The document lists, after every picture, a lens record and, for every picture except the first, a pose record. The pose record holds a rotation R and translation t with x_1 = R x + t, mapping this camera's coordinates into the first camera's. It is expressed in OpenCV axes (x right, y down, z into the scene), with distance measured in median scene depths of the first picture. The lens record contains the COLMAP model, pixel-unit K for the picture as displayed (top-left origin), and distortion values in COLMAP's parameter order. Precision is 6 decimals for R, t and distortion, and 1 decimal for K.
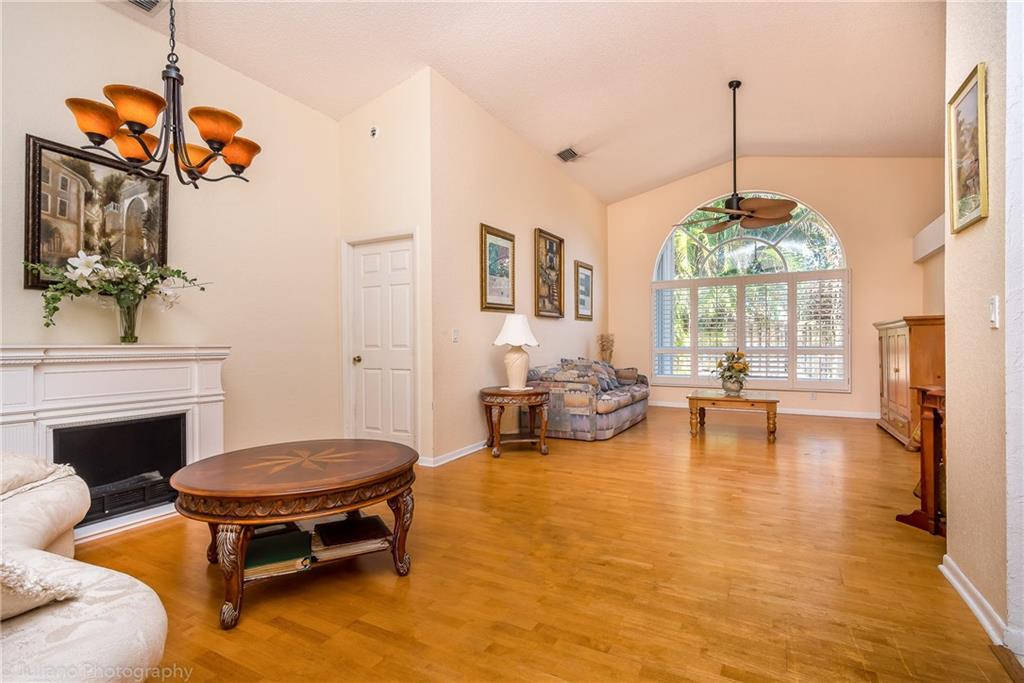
lens RADIAL K [[493.8, 0, 513.2], [0, 493.8, 344.4], [0, 0, 1]] dist [-0.003337, -0.000447]
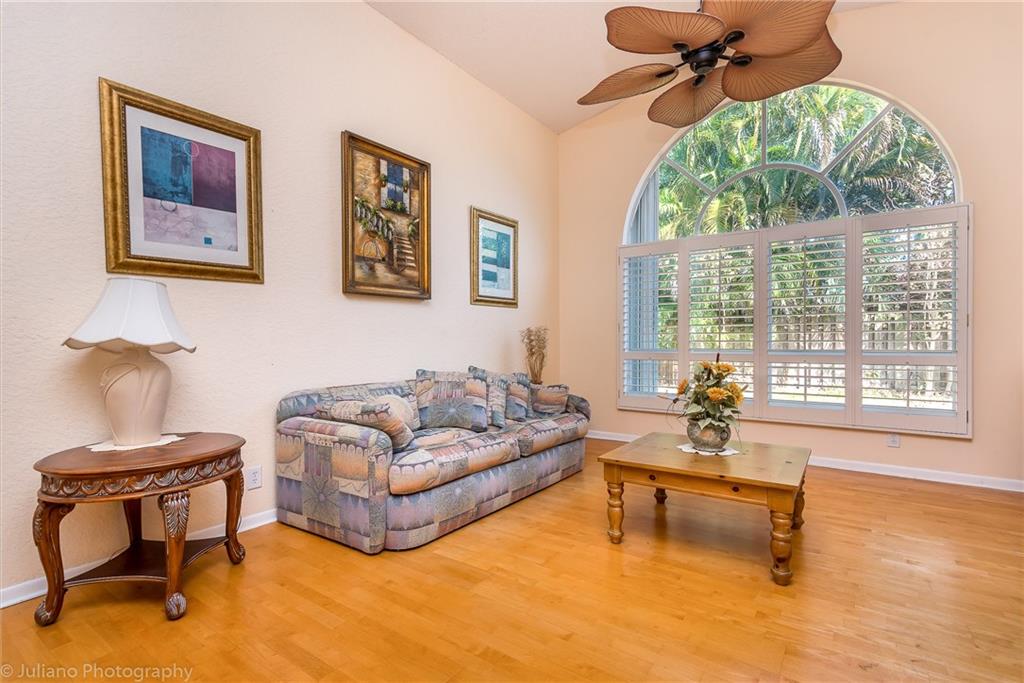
lens RADIAL K [[493.8, 0, 513.2], [0, 493.8, 344.4], [0, 0, 1]] dist [-0.003337, -0.000447]
pose [[0.993147, 0.002702, -0.116843, 0.279497], [-0.002653, 0.999996, 0.000574, -0.001309], [0.116844, -0.000260, 0.993150, 0.452700]]
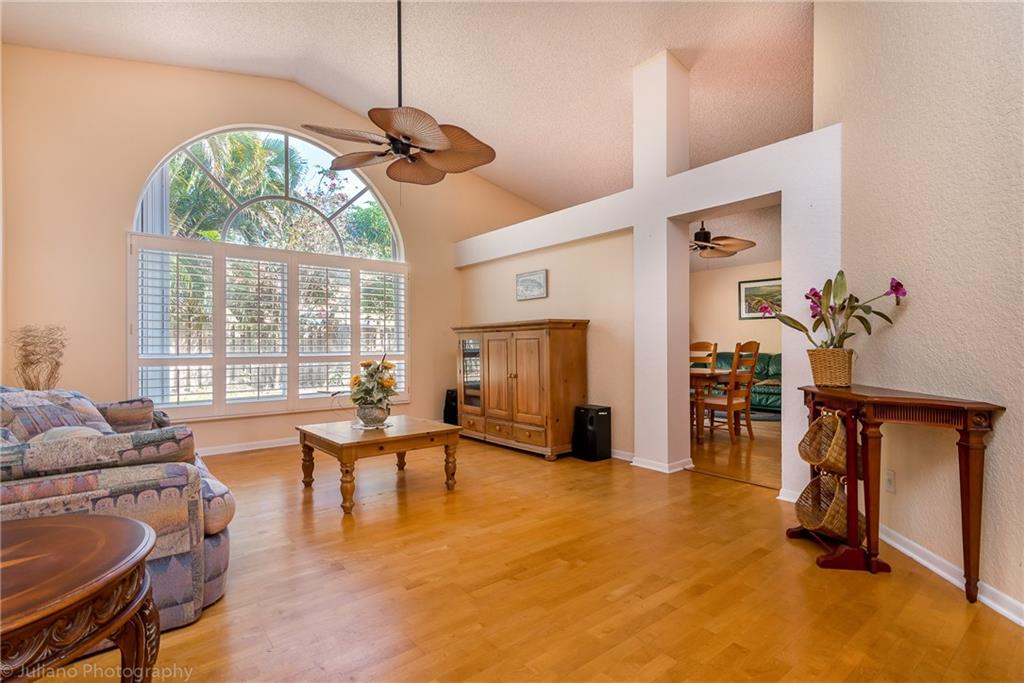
lens RADIAL K [[493.8, 0, 513.2], [0, 493.8, 344.4], [0, 0, 1]] dist [-0.003337, -0.000447]
pose [[0.361036, 0.005254, 0.932537, -0.073442], [0.000960, 0.999982, -0.006006, -0.001089], [-0.932551, 0.003064, 0.361024, 0.535372]]
